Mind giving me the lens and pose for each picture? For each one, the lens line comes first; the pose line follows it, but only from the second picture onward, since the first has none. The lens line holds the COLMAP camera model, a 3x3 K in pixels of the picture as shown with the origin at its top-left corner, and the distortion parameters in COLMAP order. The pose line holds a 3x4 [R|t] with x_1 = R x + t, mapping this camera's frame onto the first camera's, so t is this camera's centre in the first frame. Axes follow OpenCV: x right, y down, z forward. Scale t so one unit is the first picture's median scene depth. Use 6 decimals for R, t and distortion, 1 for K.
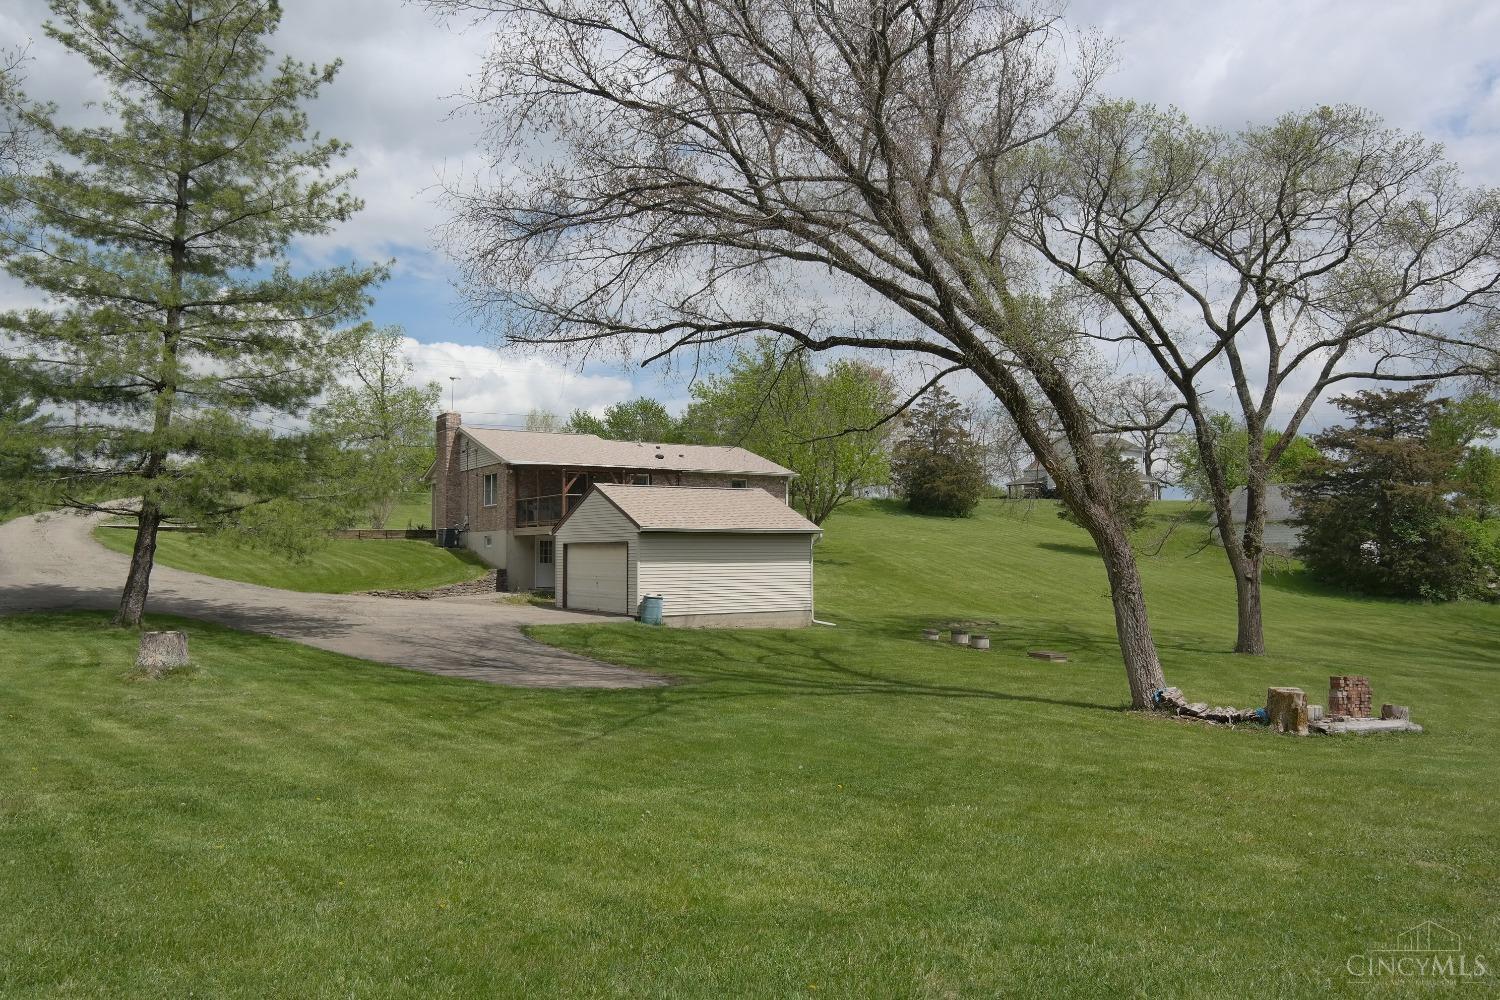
lens RADIAL K [[1120.8, 0, 751.2], [0, 1120.8, 527.7], [0, 0, 1]] dist [0.022095, 0.002492]
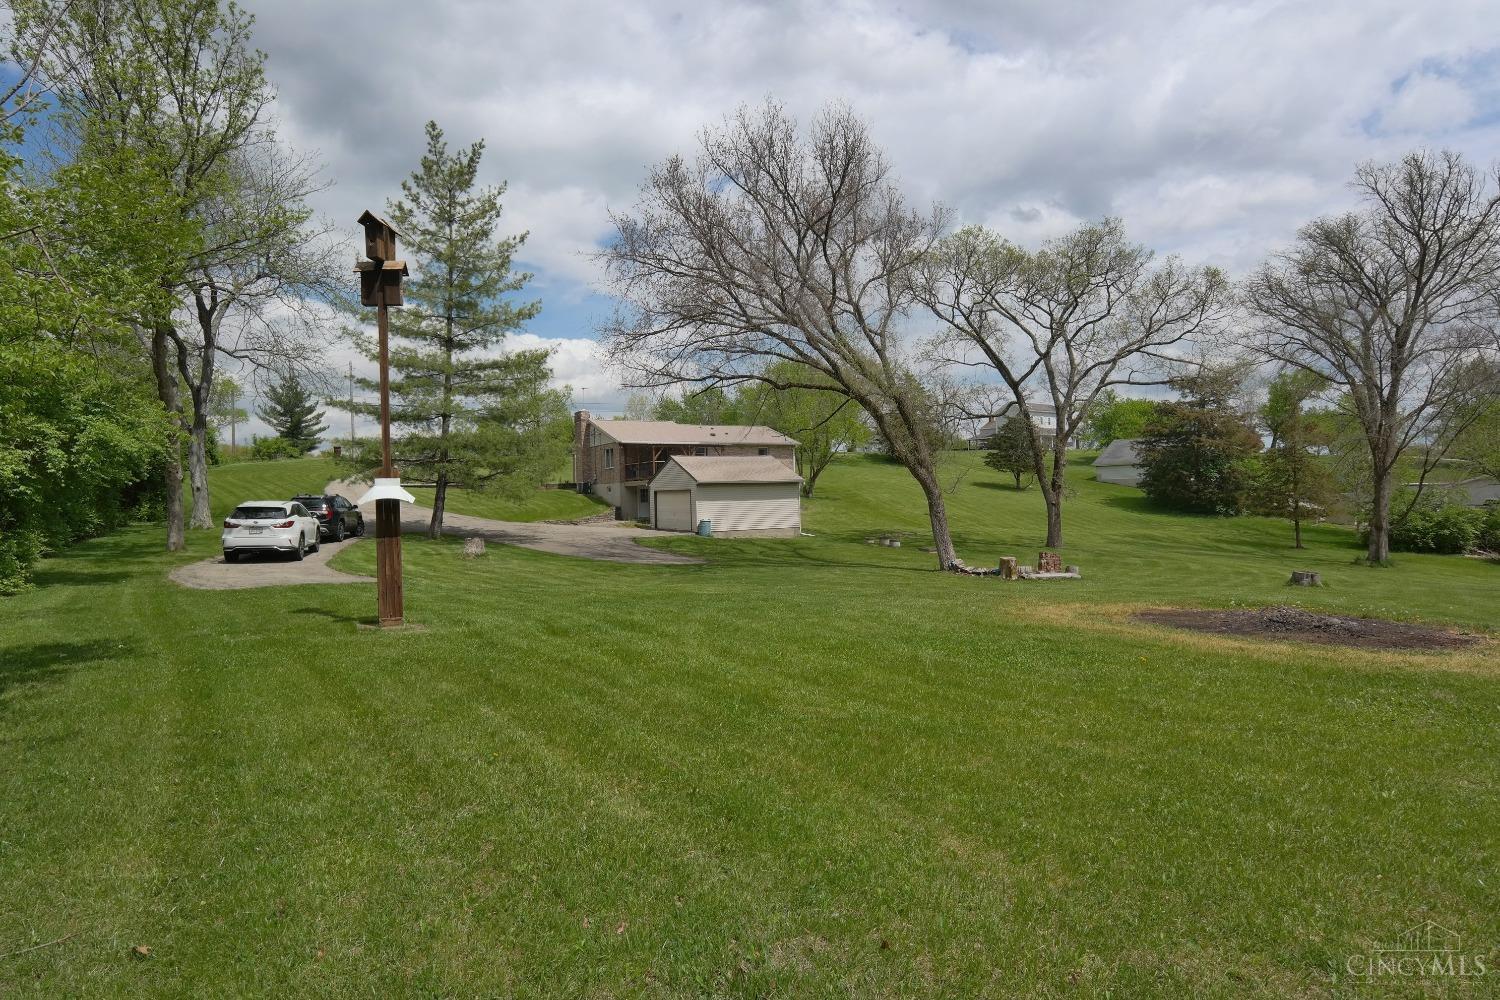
lens RADIAL K [[817.6, 0, 750.0], [0, 817.6, 500.0], [0, 0, 1]] dist [-0.002928, 0.014405]
pose [[0.998514, -0.019541, -0.050871, 0.042086], [0.021179, 0.999268, 0.031869, -0.008958], [0.050211, -0.032899, 0.998197, -0.240578]]
